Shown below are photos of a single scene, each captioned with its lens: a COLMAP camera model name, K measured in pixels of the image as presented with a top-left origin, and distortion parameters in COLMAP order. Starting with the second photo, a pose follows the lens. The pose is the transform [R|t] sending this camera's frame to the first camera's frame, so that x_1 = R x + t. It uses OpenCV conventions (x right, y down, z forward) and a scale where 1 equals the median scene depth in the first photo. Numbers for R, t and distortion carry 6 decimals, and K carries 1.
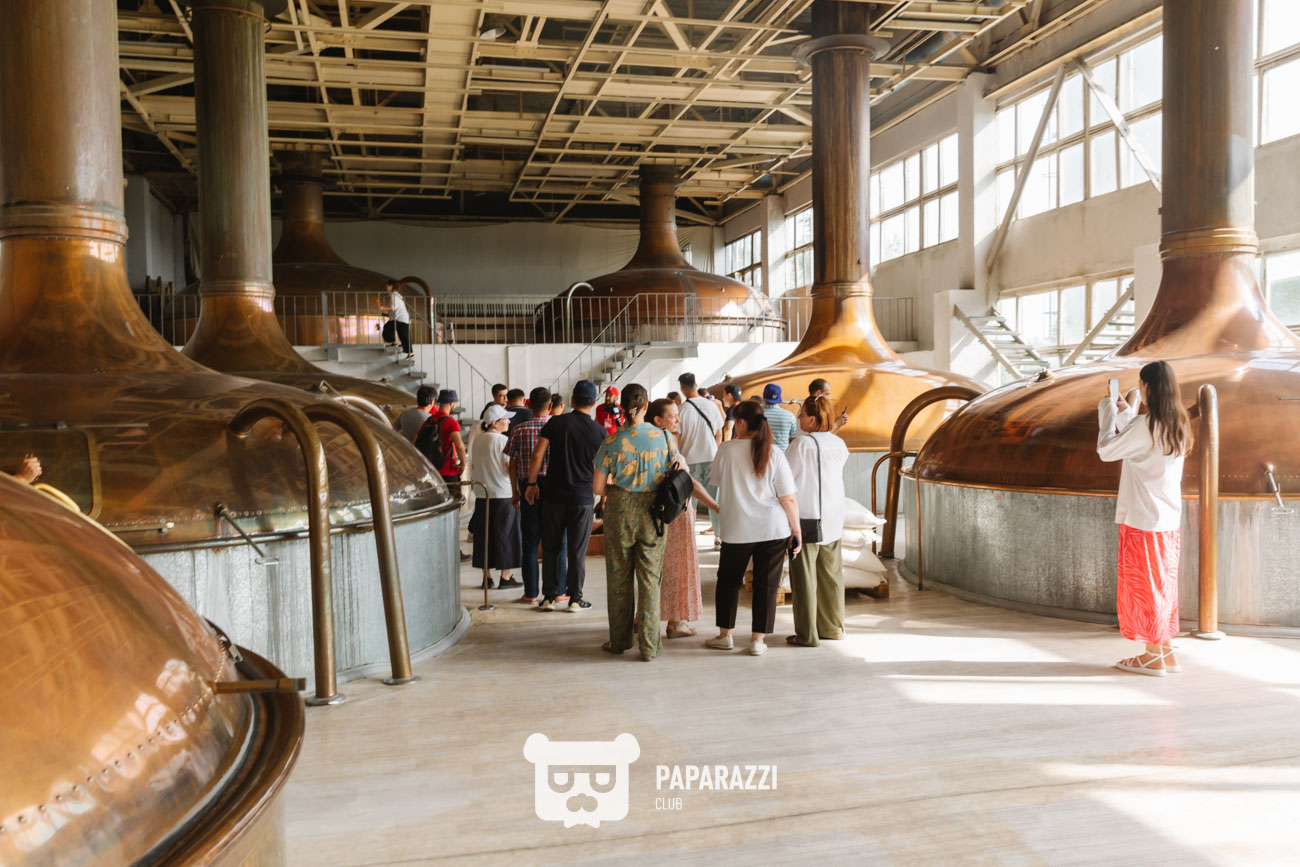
lens RADIAL K [[1095.2, 0, 653.4], [0, 1095.2, 433.2], [0, 0, 1]] dist [0.025861, -0.002392]
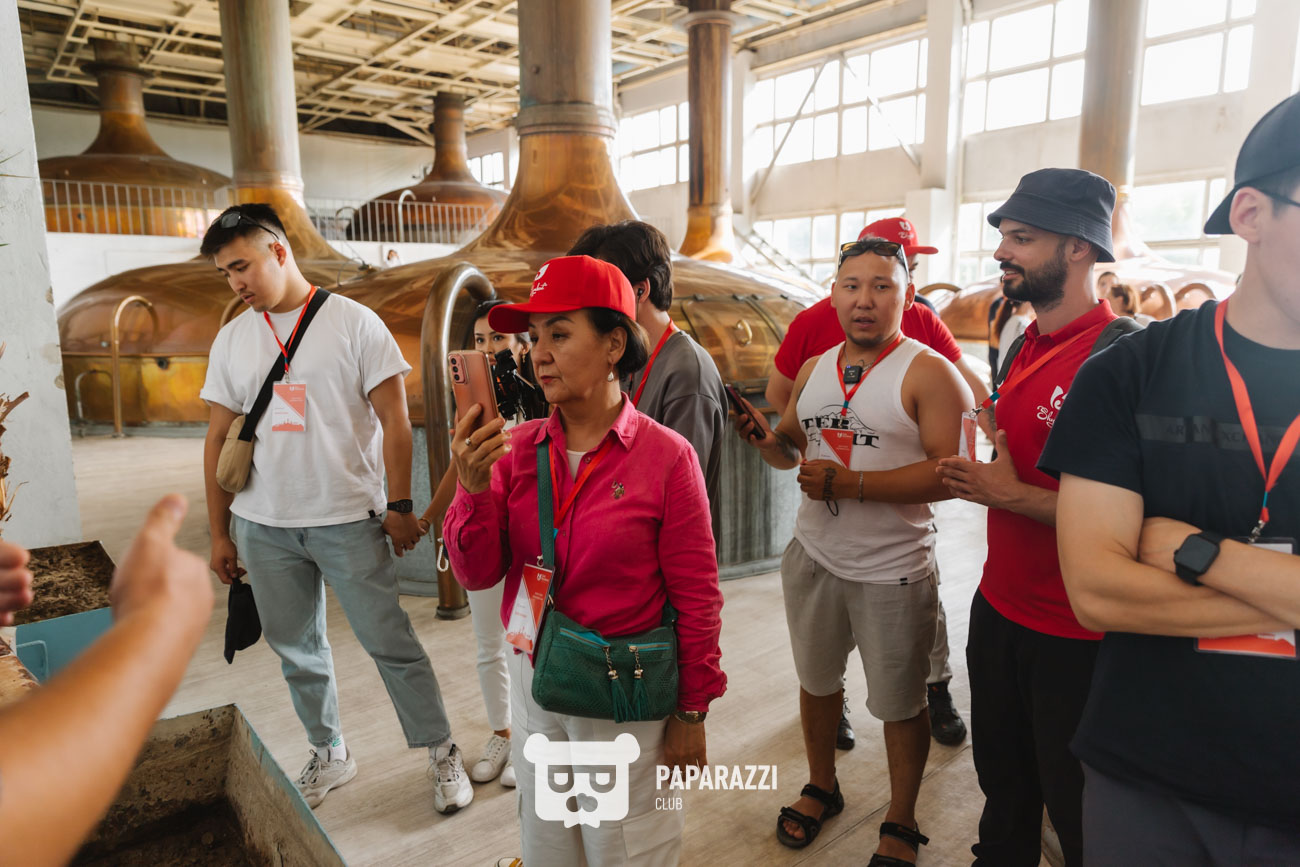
lens RADIAL K [[867.1, 0, 648.8], [0, 867.1, 436.8], [0, 0, 1]] dist [0.008060, 0.007450]
pose [[0.906136, -0.058422, 0.418932, -0.417453], [0.005511, 0.991962, 0.126414, 0.011823], [-0.422950, -0.112240, 0.899175, 0.050081]]
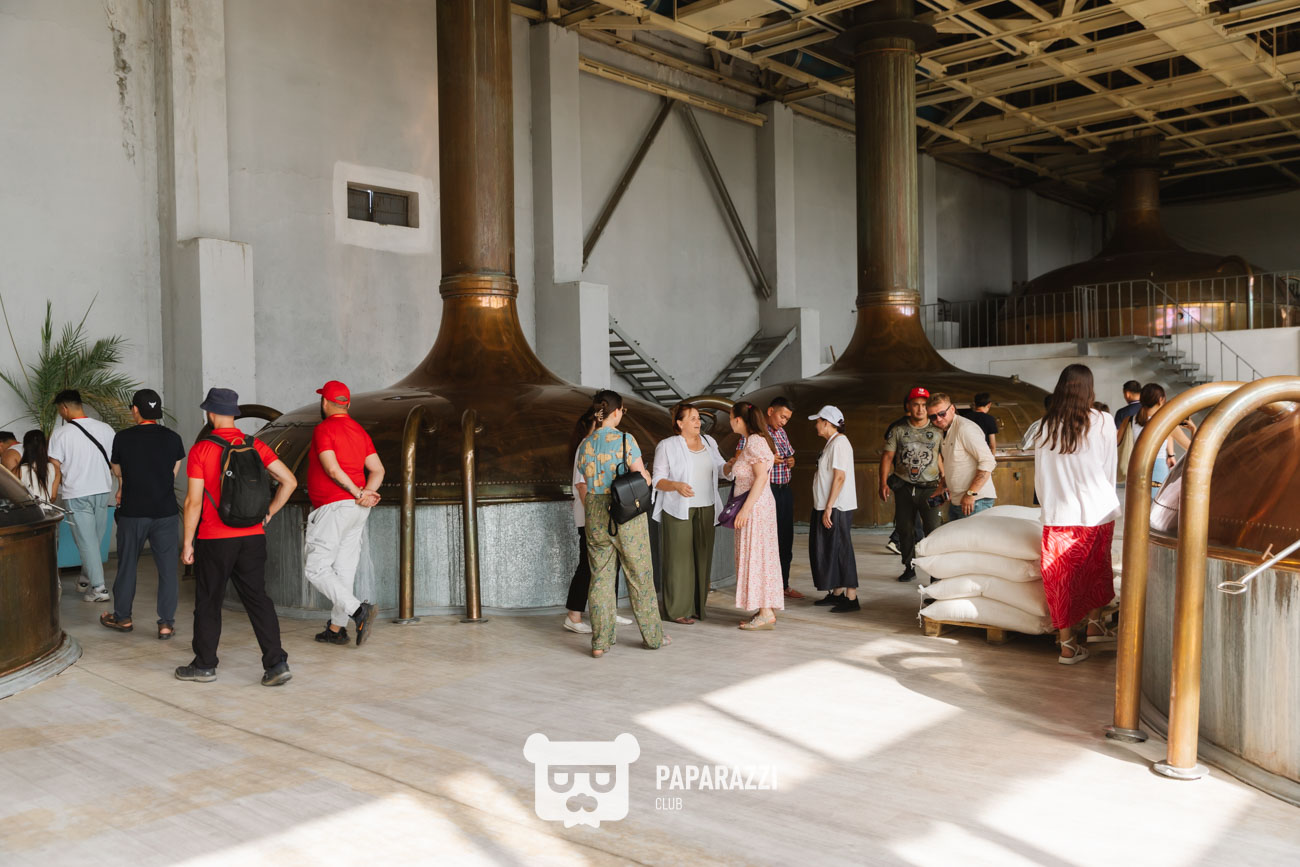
lens RADIAL K [[1081.7, 0, 649.4], [0, 1081.7, 436.2], [0, 0, 1]] dist [-0.001946, 0.001823]
pose [[0.565652, 0.020886, -0.824380, 0.394364], [-0.012035, 0.999782, 0.017072, -0.008080], [0.824557, 0.000264, 0.565780, 0.184214]]
